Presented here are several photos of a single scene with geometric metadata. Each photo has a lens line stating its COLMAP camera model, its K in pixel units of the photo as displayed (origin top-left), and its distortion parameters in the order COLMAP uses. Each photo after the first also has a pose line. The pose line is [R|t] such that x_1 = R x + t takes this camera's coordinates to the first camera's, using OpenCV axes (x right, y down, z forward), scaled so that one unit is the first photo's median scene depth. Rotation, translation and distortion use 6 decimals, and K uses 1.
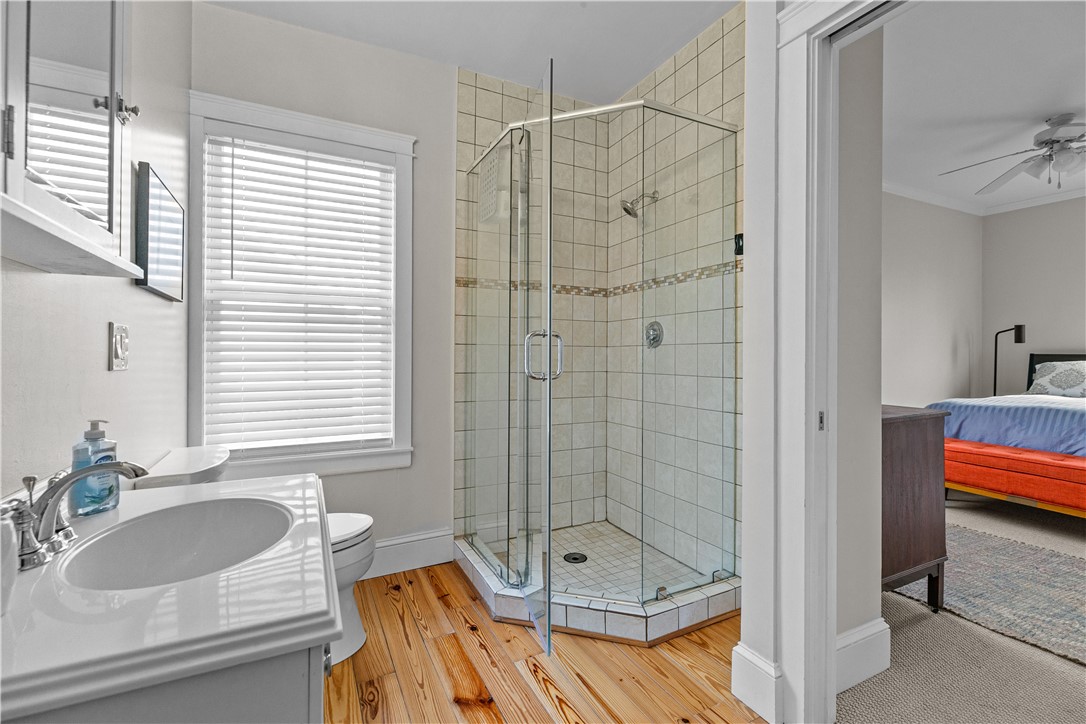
lens RADIAL K [[488.4, 0, 544.3], [0, 488.4, 353.7], [0, 0, 1]] dist [0.001702, 0.000548]
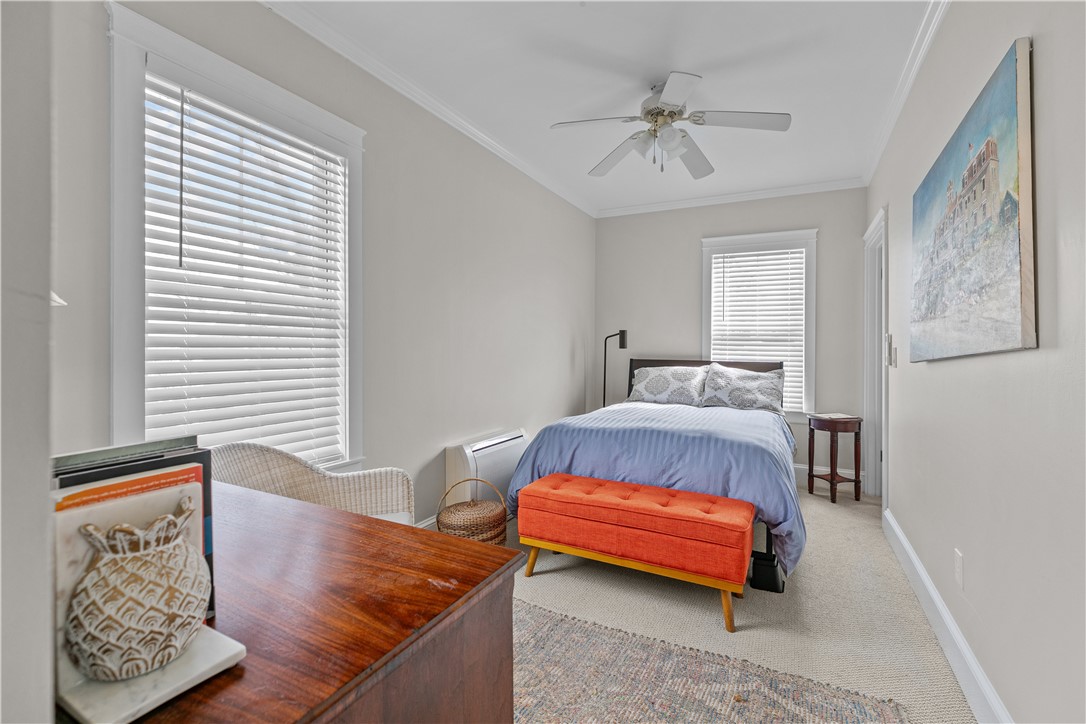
lens RADIAL K [[488.4, 0, 543.0], [0, 488.4, 355.8], [0, 0, 1]] dist [0.001702, 0.000548]
pose [[0.812845, -0.004881, 0.582460, 0.355846], [-0.003246, 0.999911, 0.012908, -0.025544], [-0.582472, -0.012383, 0.812757, 0.391954]]
